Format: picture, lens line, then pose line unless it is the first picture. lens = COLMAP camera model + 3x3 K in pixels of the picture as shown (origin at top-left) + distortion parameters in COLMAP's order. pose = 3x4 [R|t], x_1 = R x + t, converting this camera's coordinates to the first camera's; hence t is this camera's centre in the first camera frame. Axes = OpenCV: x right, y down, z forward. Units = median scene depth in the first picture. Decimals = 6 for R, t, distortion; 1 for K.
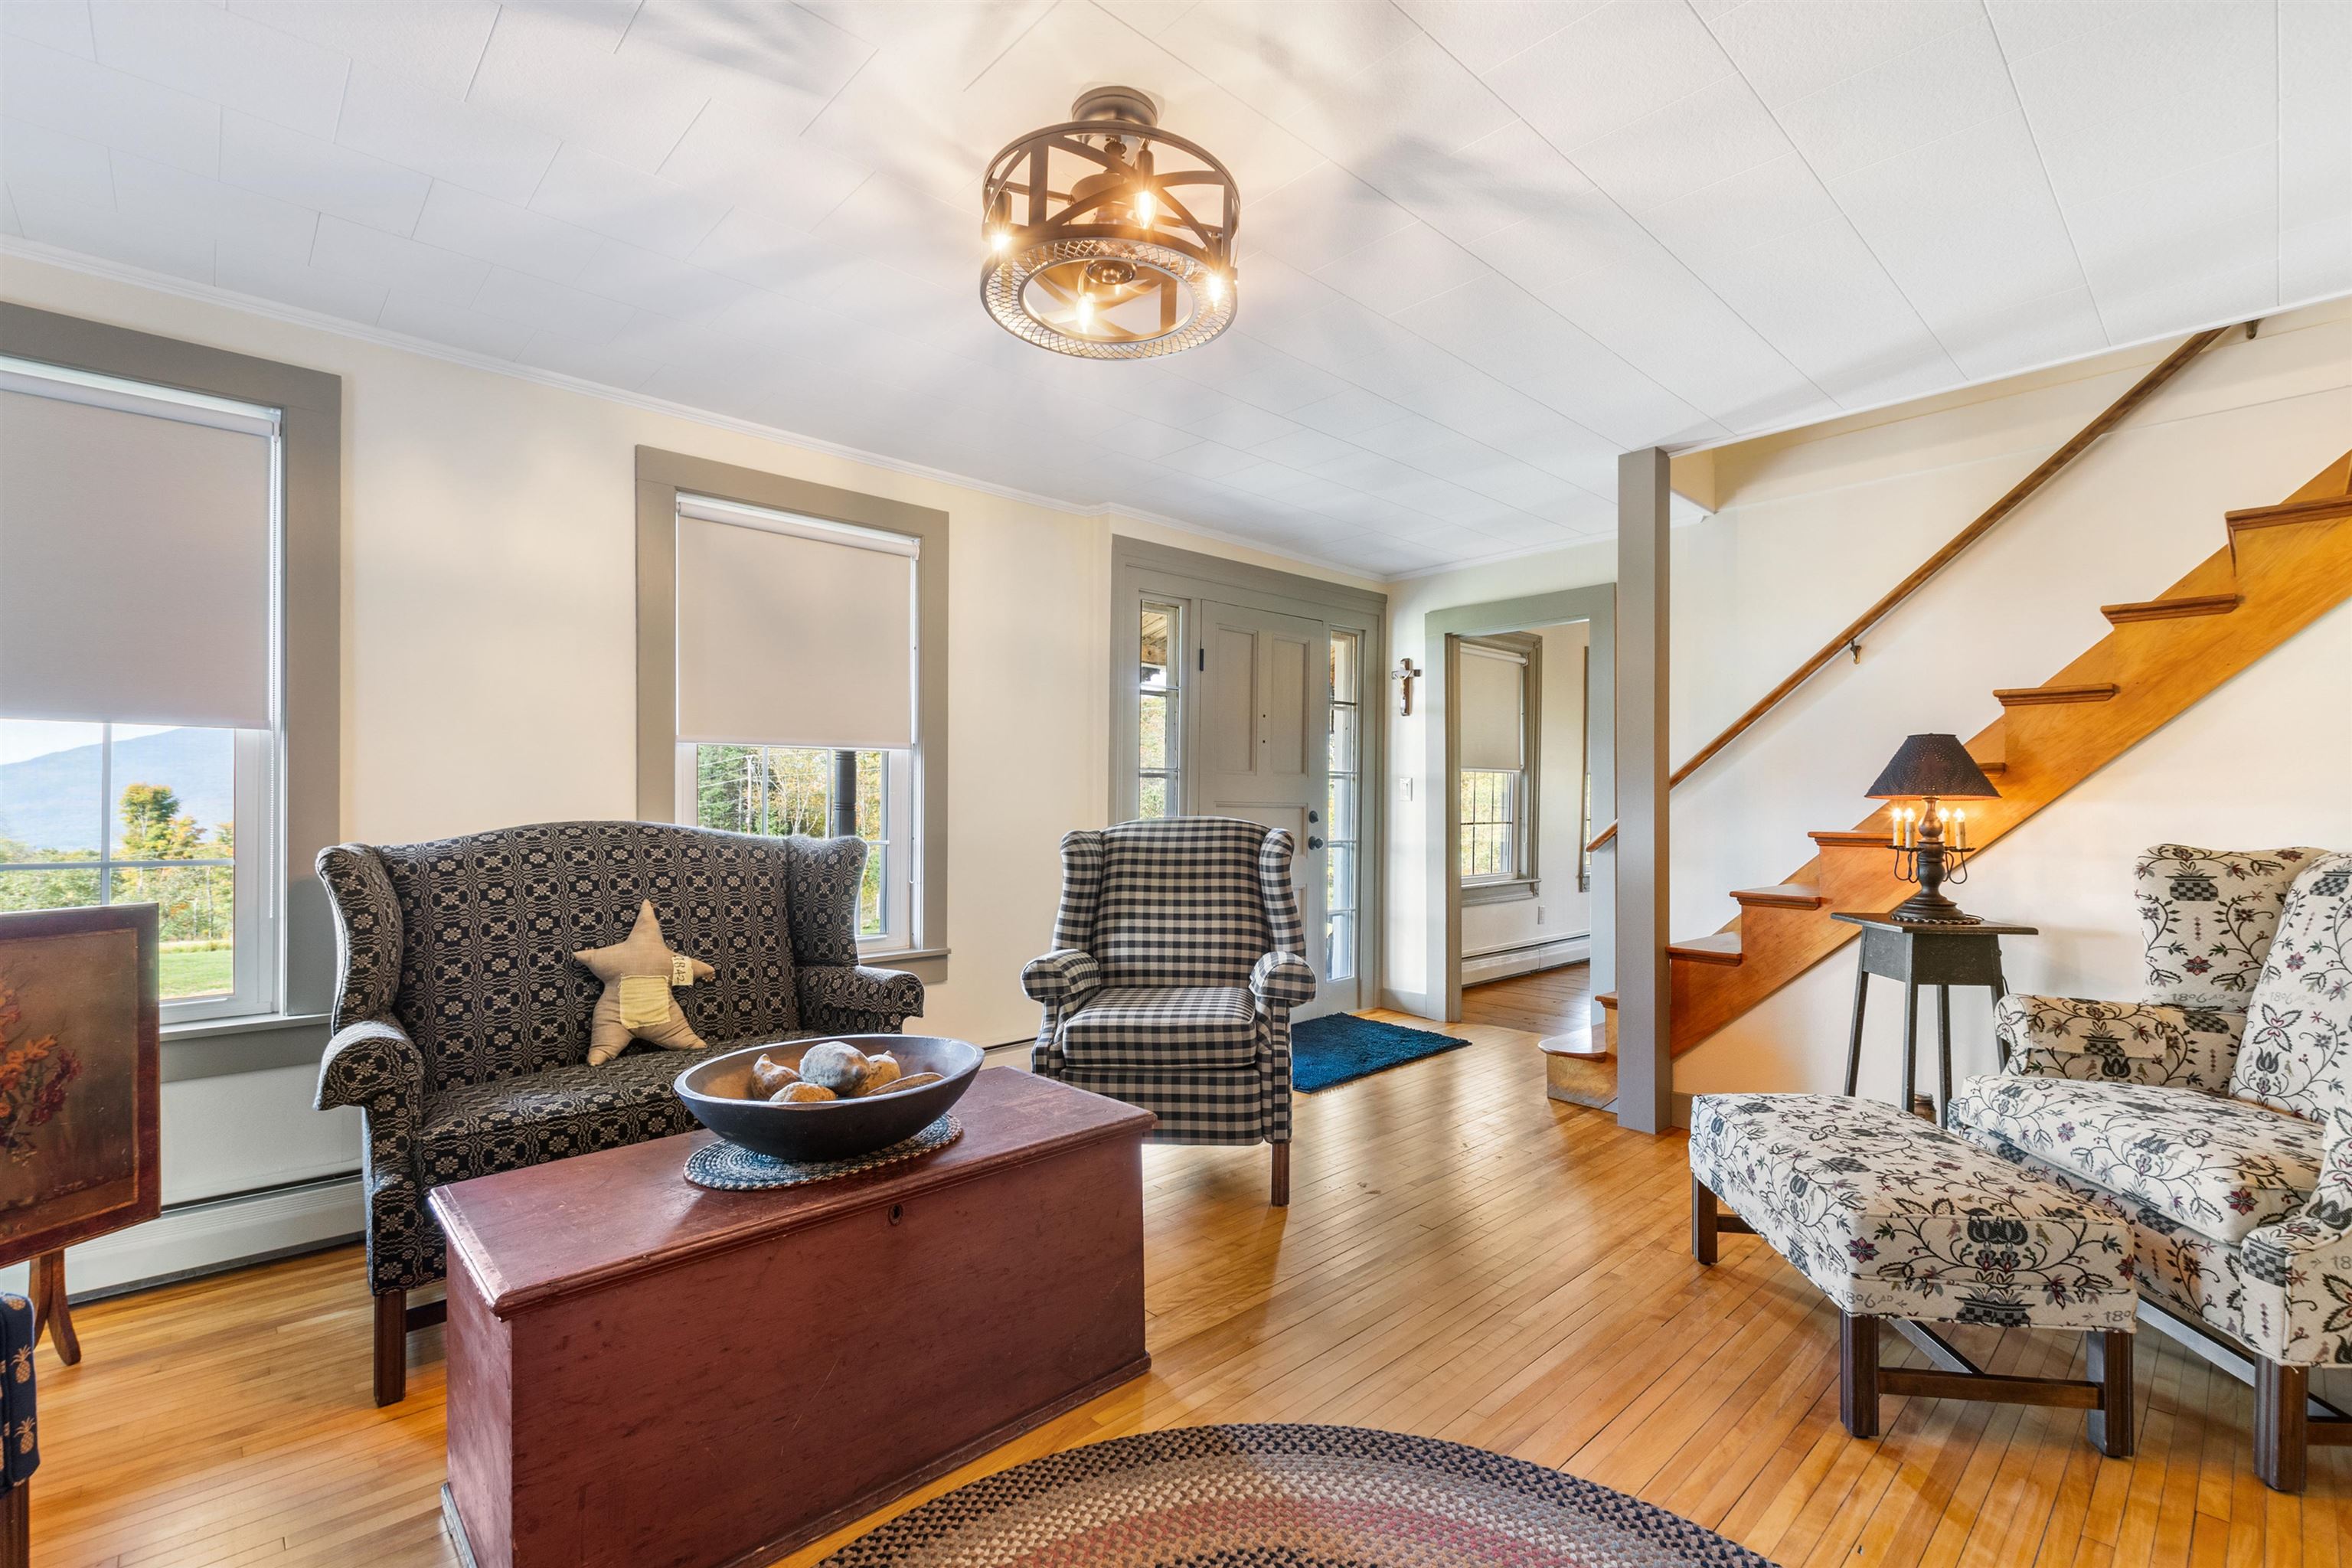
lens RADIAL K [[1028.7, 0, 1164.5], [0, 1028.7, 803.9], [0, 0, 1]] dist [0.001815, -0.000474]
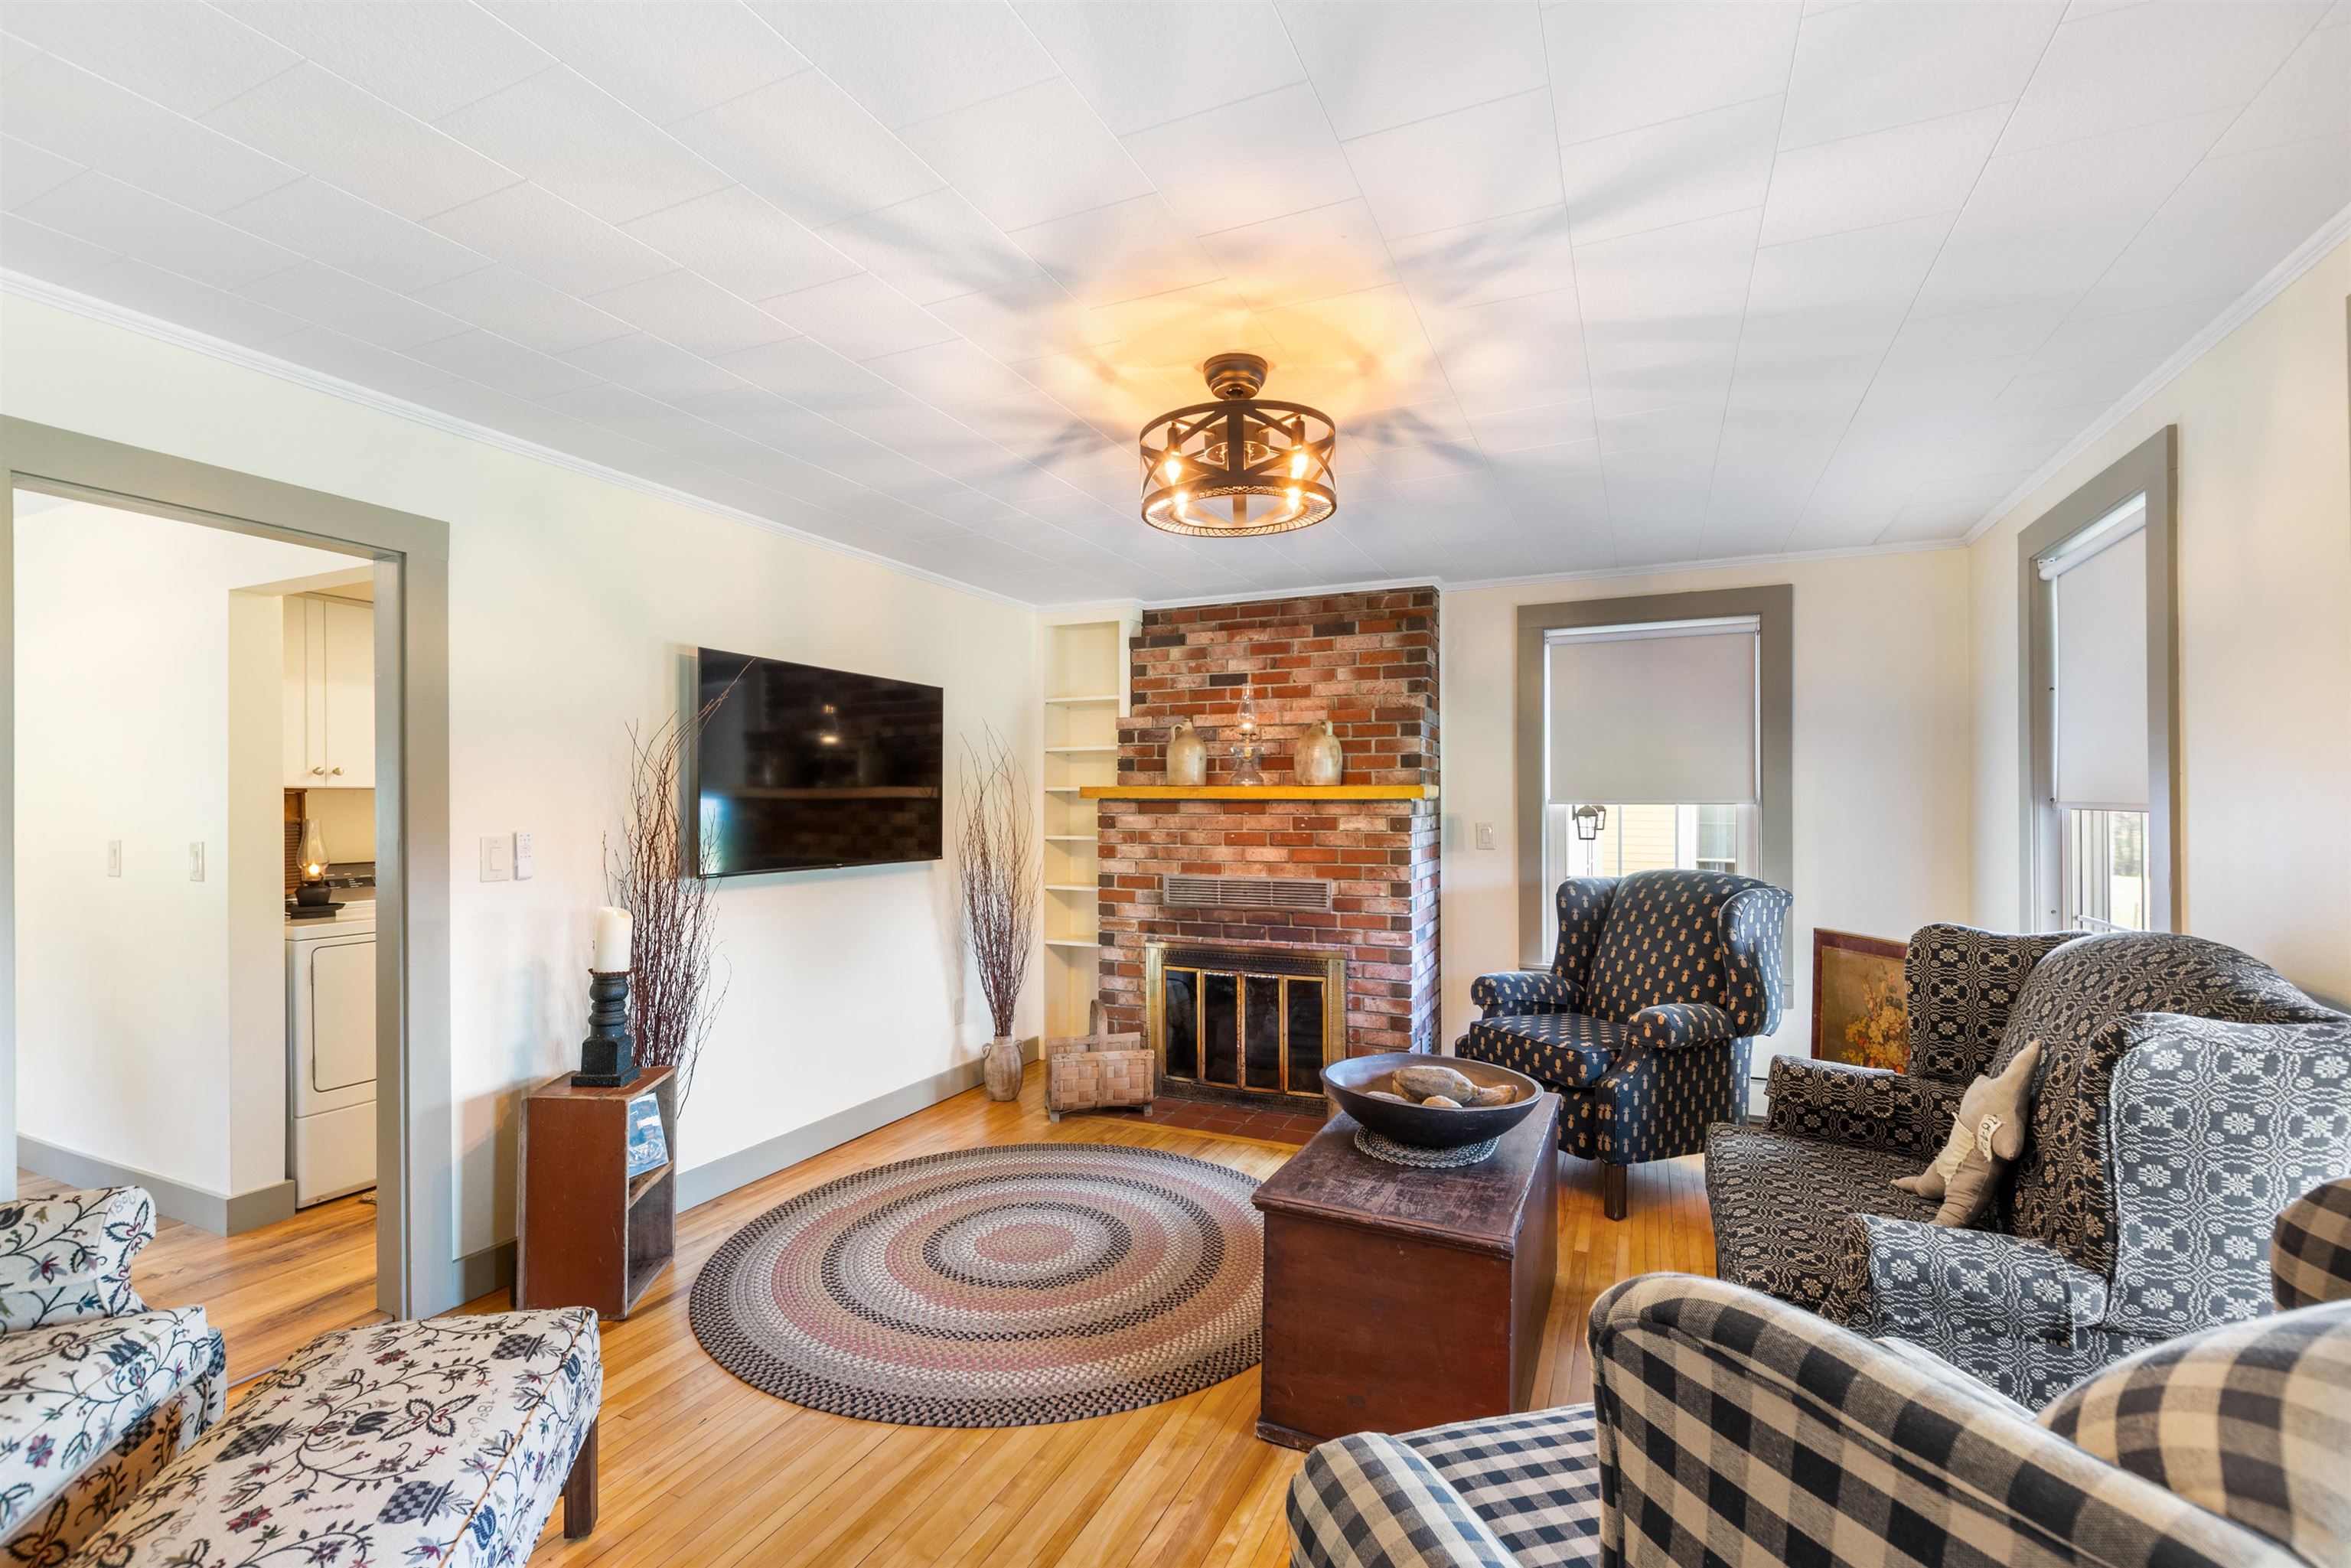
lens RADIAL K [[1028.2, 0, 1164.0], [0, 1028.2, 803.9], [0, 0, 1]] dist [0.001815, -0.000474]
pose [[-0.920599, 0.006608, -0.390453, 0.474511], [0.009679, 0.999936, -0.005899, -0.078133], [0.390389, -0.009210, -0.920604, 1.881866]]
